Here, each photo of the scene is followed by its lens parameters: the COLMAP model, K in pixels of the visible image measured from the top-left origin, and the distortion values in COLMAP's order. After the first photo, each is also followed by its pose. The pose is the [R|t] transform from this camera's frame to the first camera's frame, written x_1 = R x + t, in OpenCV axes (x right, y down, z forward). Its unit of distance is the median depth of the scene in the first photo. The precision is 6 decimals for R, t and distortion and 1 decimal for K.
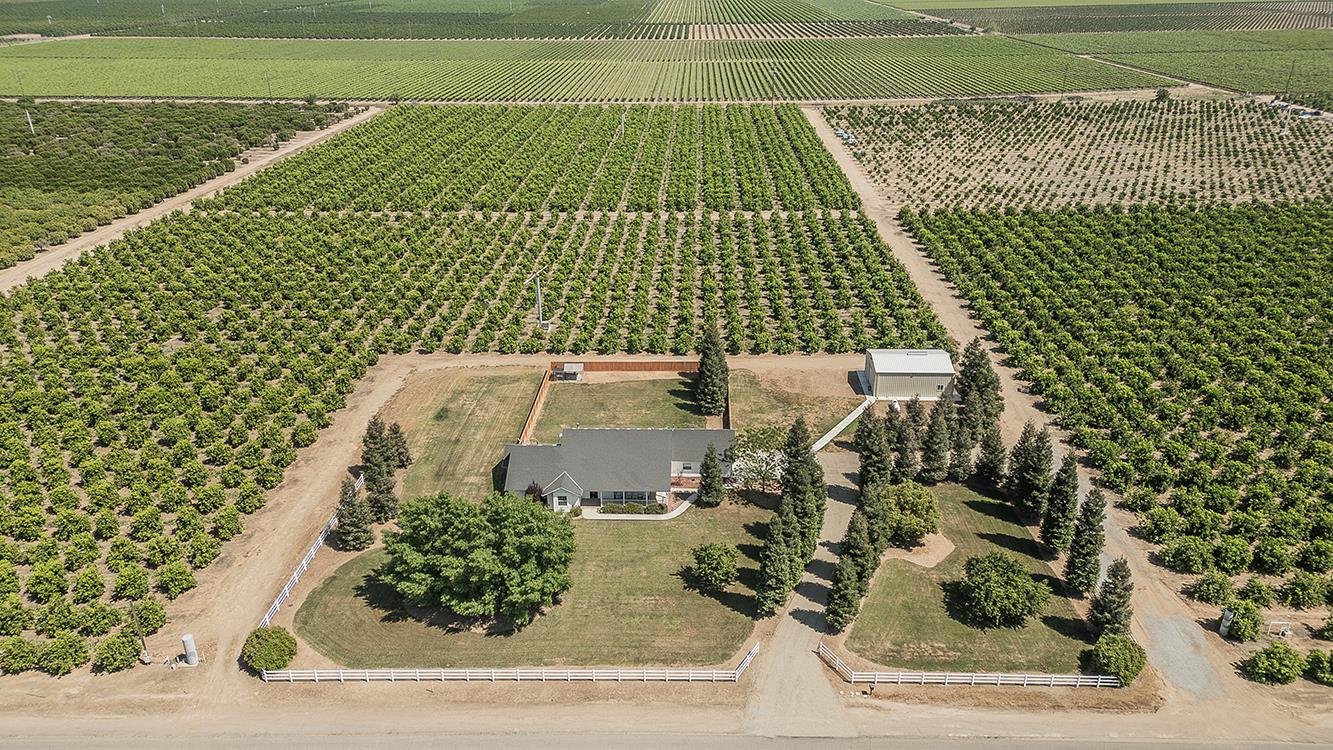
lens RADIAL K [[928.6, 0, 666.5], [0, 928.6, 375.0], [0, 0, 1]] dist [0.067758, -0.038102]
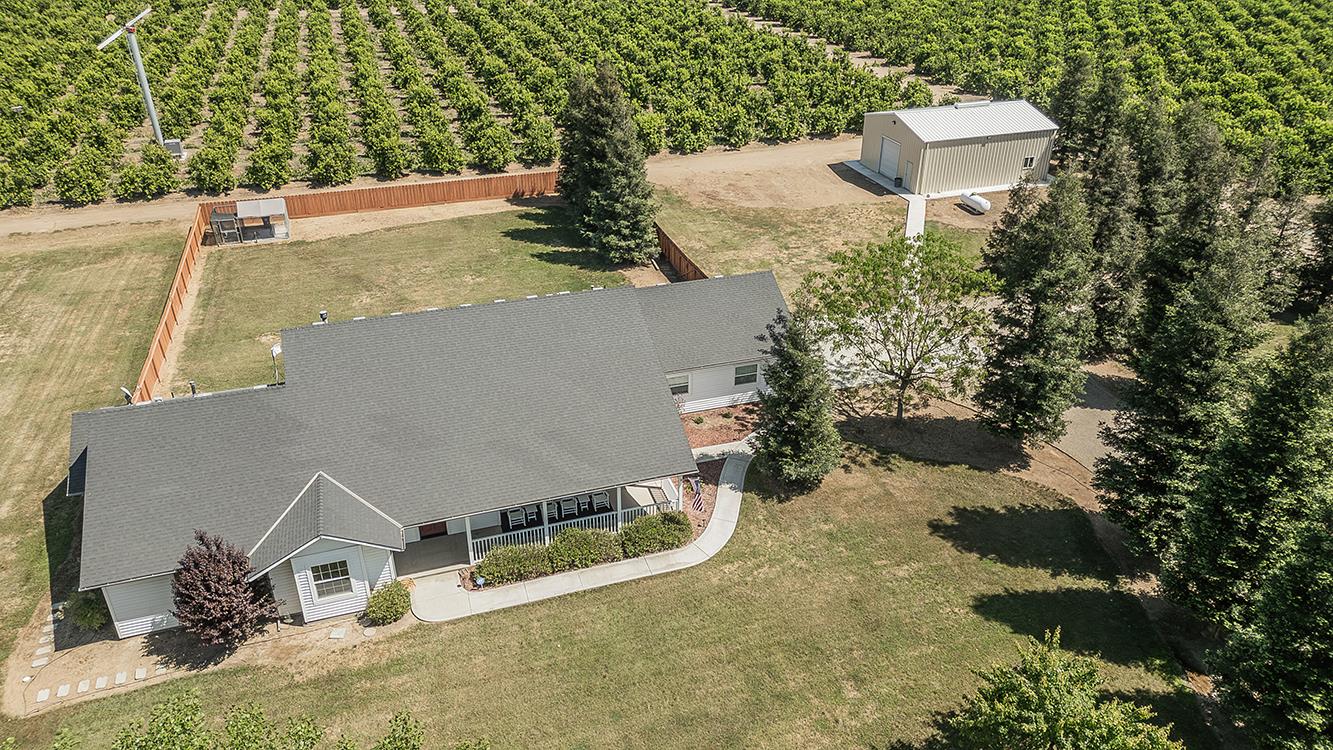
lens RADIAL K [[928.6, 0, 666.5], [0, 928.6, 375.0], [0, 0, 1]] dist [0.067758, -0.038102]
pose [[0.938256, -0.159533, 0.306960, -0.091560], [0.132101, 0.985302, 0.108298, 0.057447], [-0.319726, -0.061061, 0.945541, 0.688843]]
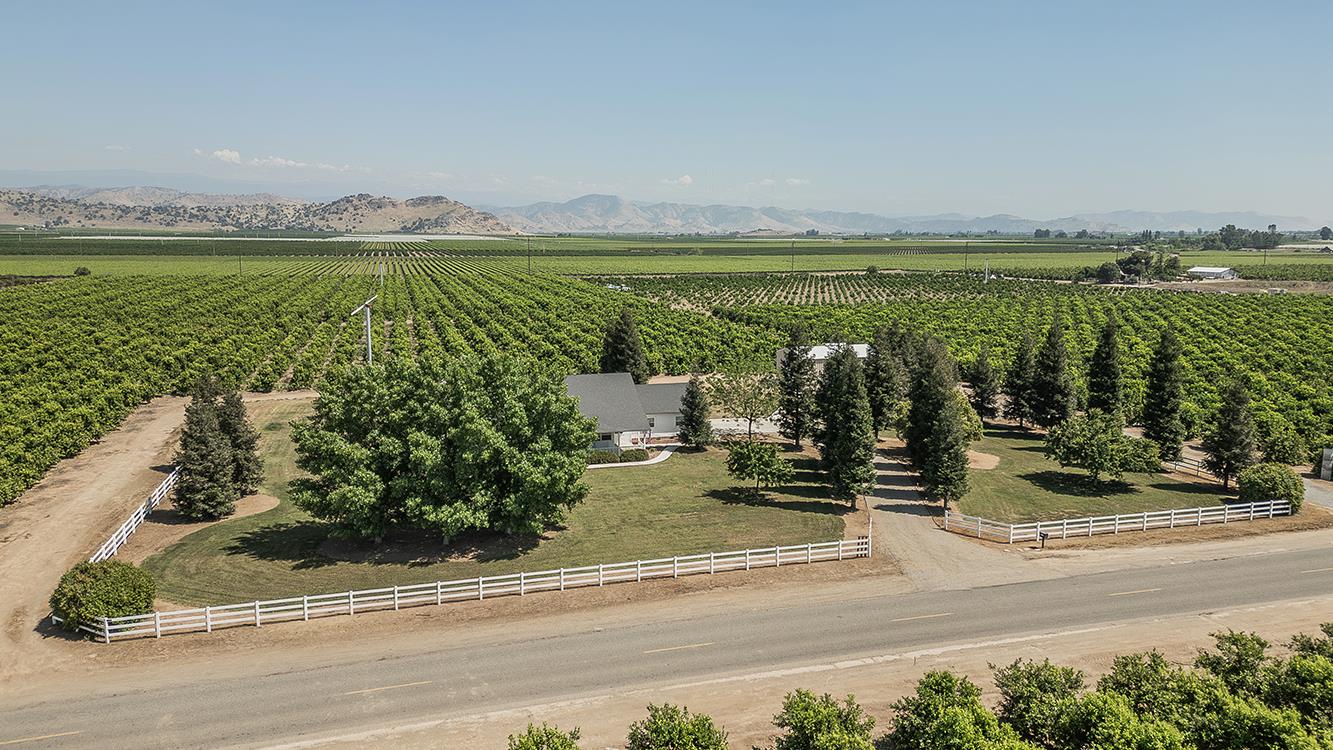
lens RADIAL K [[948.0, 0, 666.5], [0, 948.0, 375.0], [0, 0, 1]] dist [0.053271, -0.003984]
pose [[0.950662, -0.033958, 0.308366, -0.214109], [0.114871, 0.961871, -0.248211, 0.267071], [-0.288179, 0.271387, 0.918315, 0.262692]]
